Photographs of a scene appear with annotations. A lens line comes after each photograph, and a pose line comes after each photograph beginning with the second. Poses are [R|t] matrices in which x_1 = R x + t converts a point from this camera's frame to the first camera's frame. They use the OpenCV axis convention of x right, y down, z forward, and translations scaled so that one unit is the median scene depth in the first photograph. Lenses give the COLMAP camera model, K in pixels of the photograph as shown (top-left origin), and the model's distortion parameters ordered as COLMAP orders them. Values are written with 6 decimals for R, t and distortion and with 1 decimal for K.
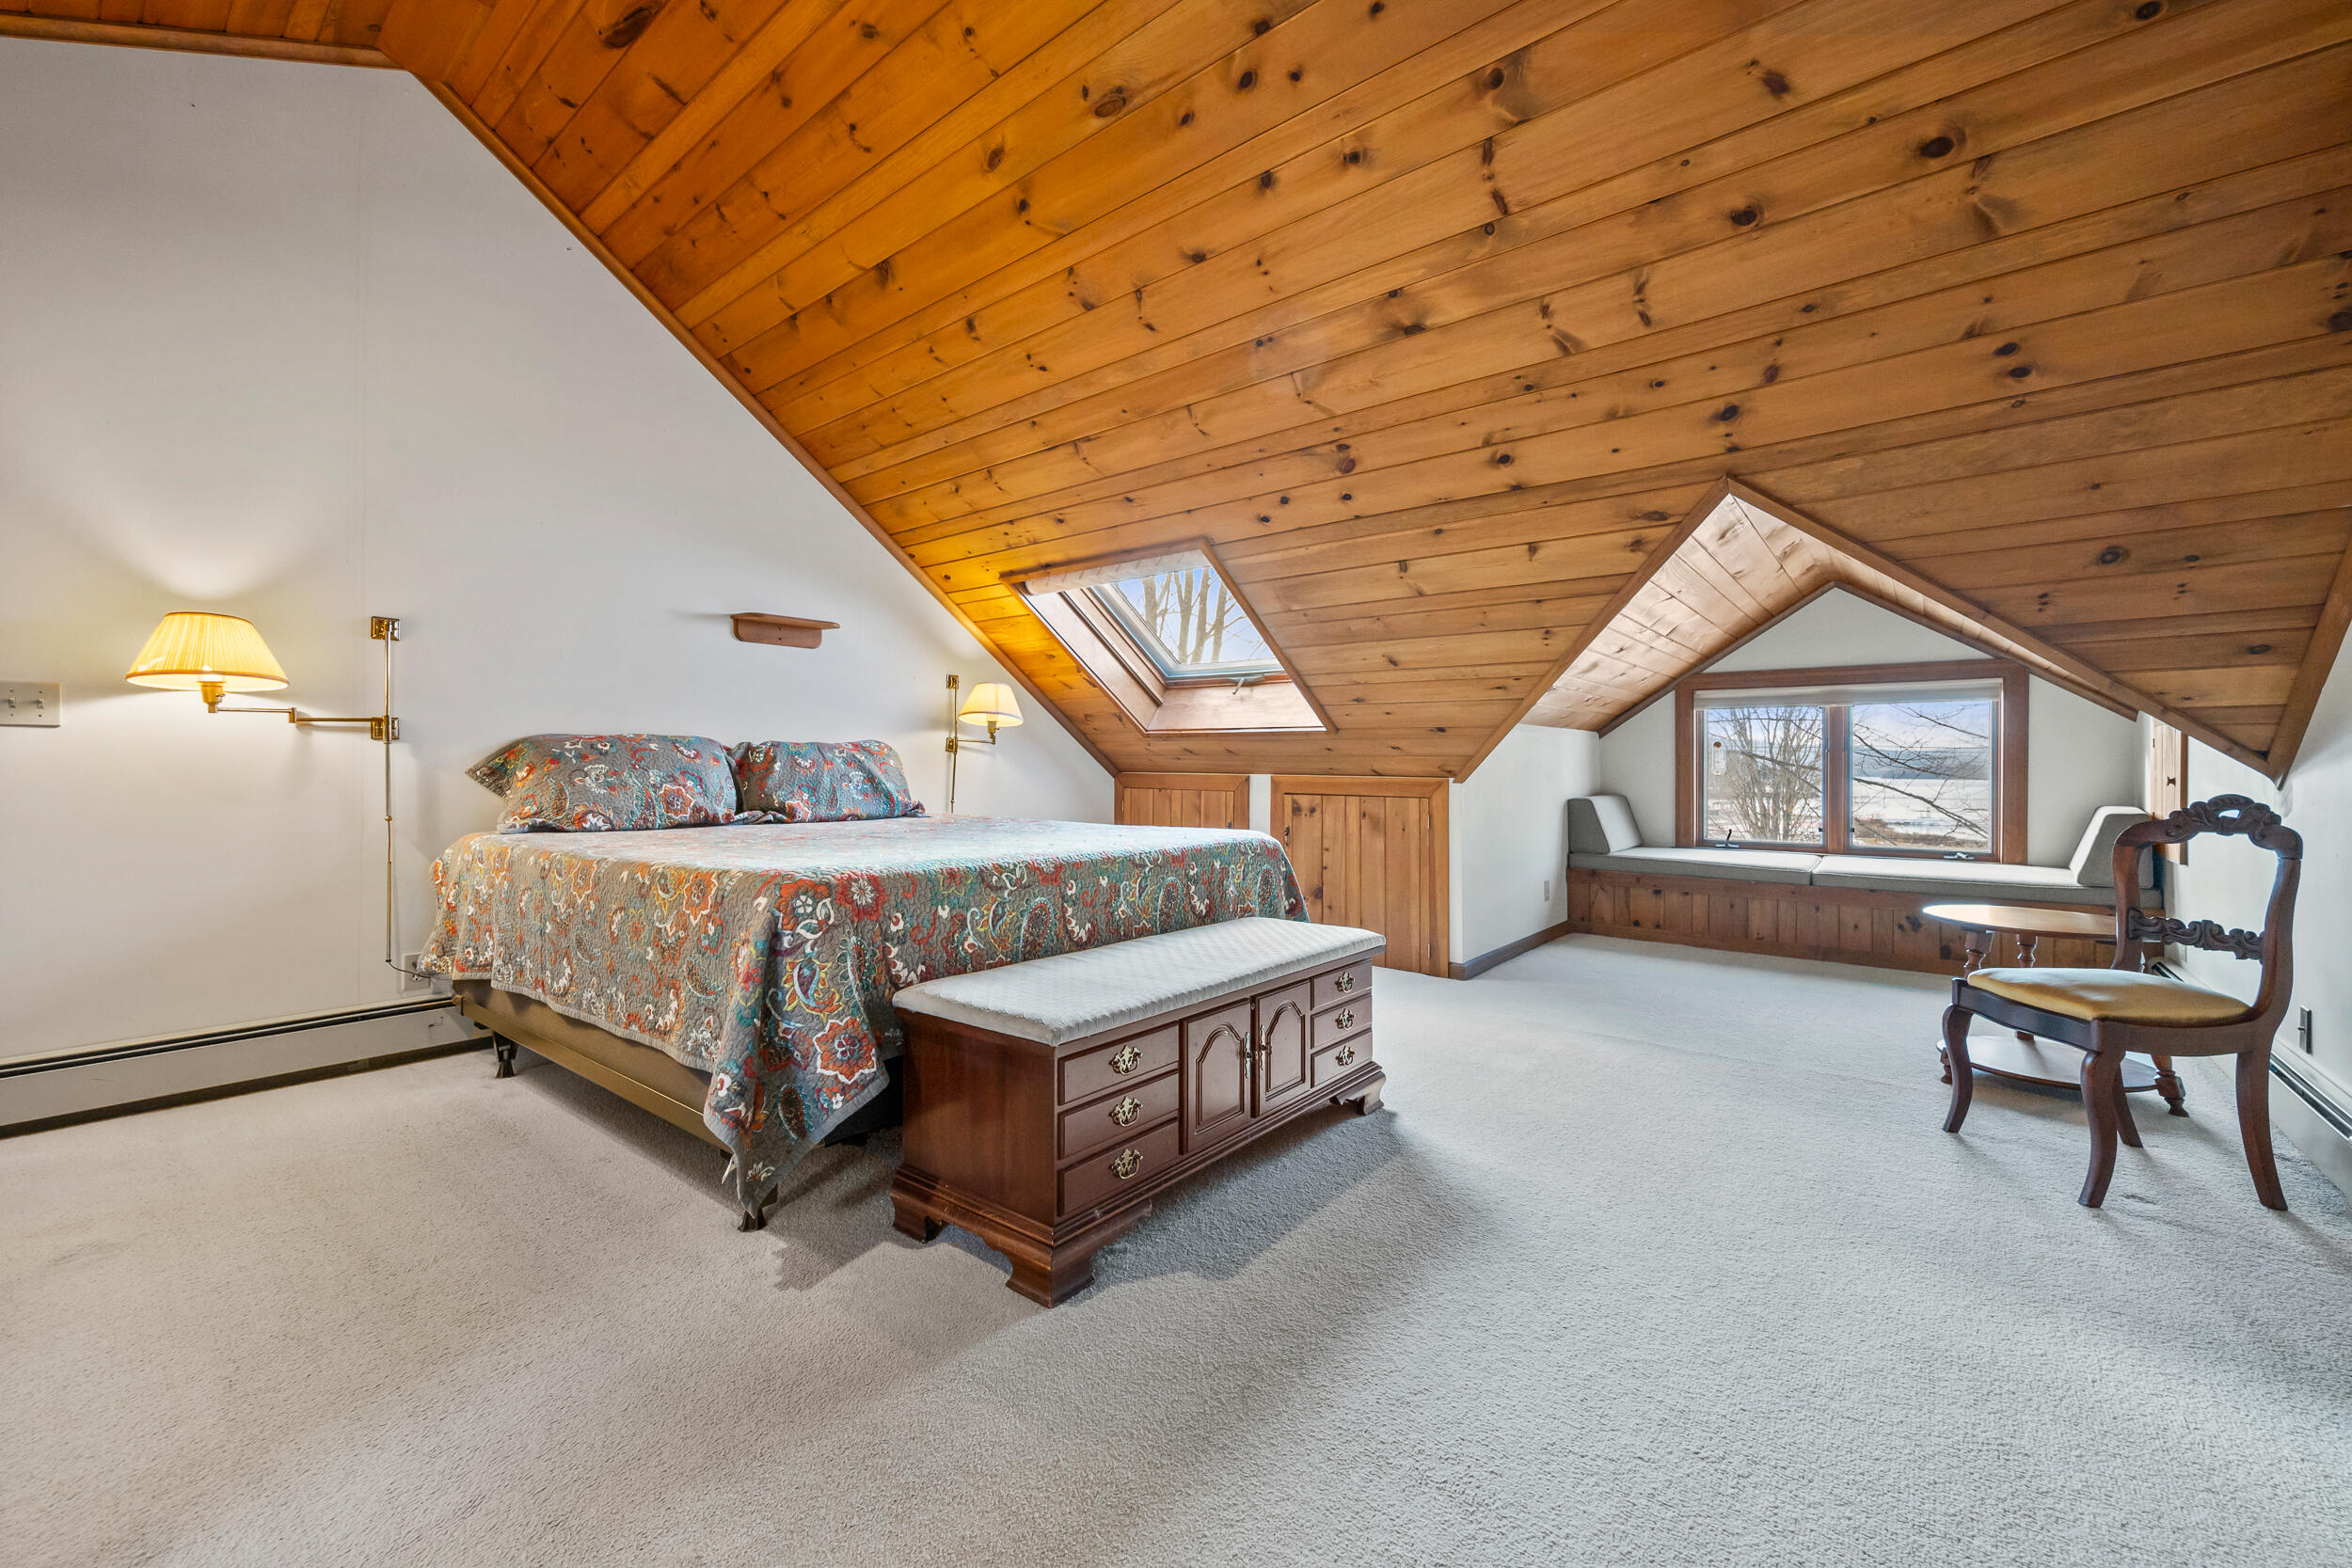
lens RADIAL K [[919.6, 0, 1182.3], [0, 919.6, 762.1], [0, 0, 1]] dist [0.000232, -0.000421]
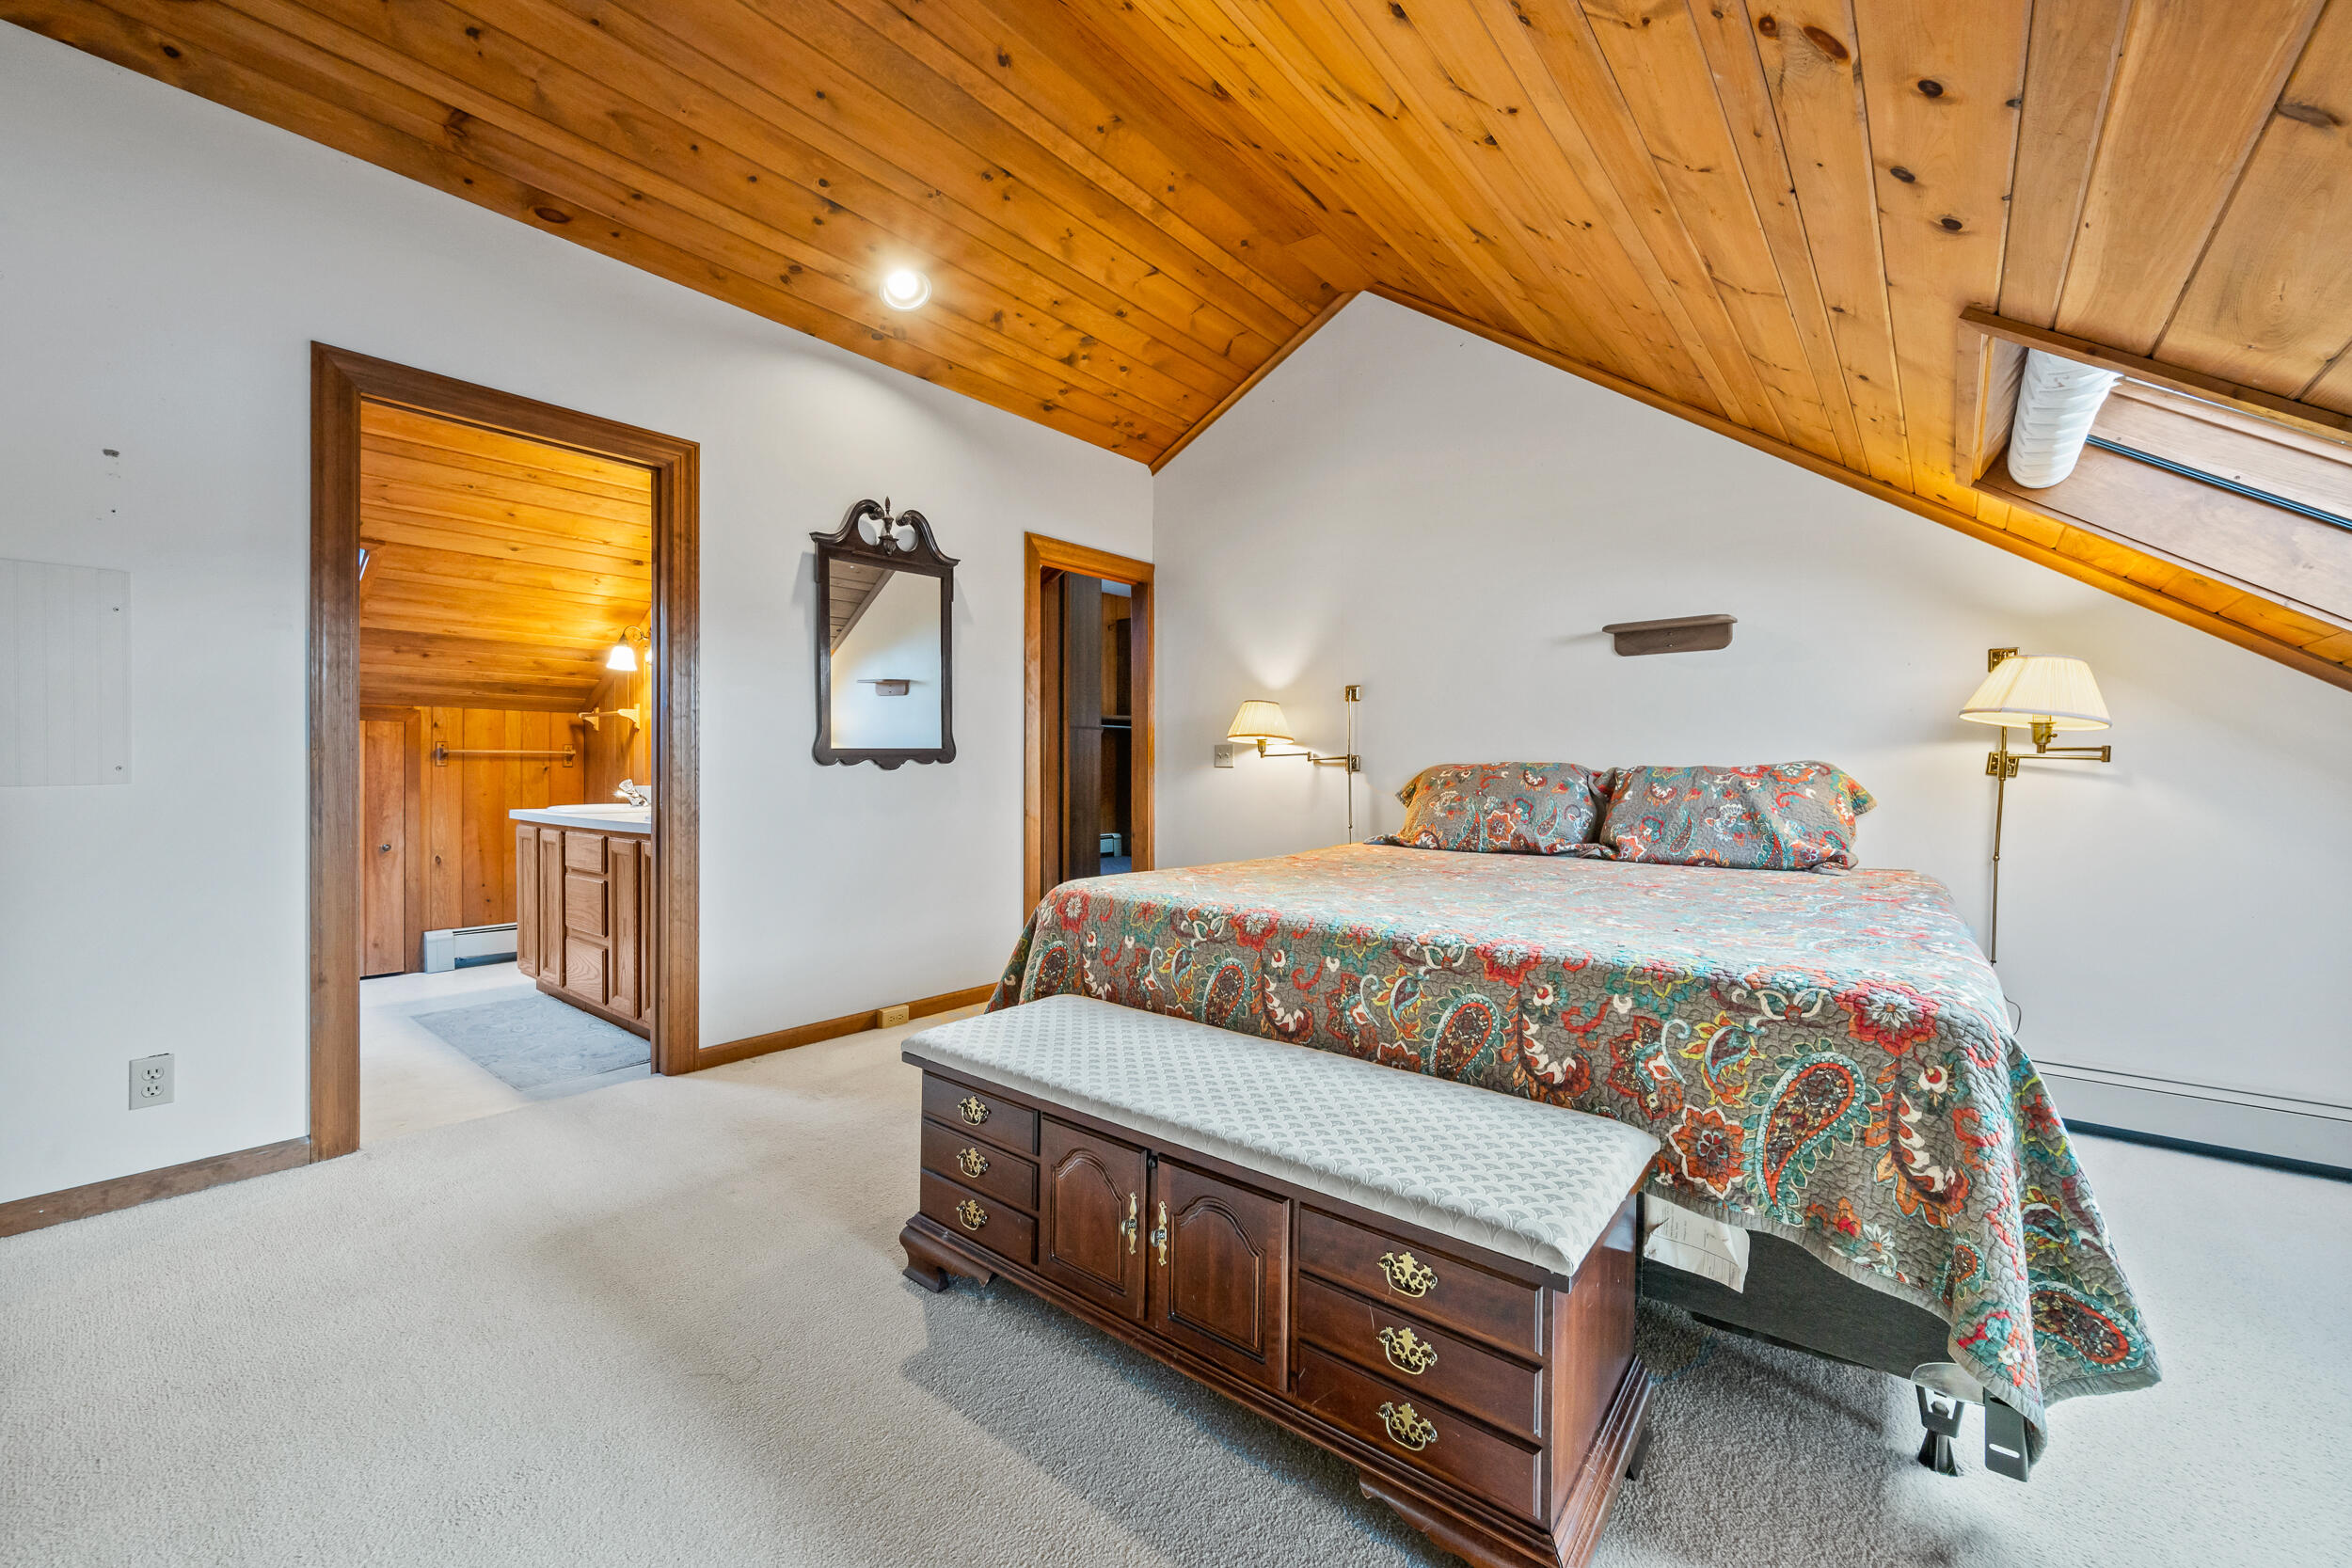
lens RADIAL K [[919.6, 0, 1186.0], [0, 919.6, 780.6], [0, 0, 1]] dist [0.000232, -0.000421]
pose [[0.002041, 0.008495, -0.999962, 0.613128], [0.001793, 0.999962, 0.008499, -0.024636], [0.999996, -0.001810, 0.002026, 0.816887]]
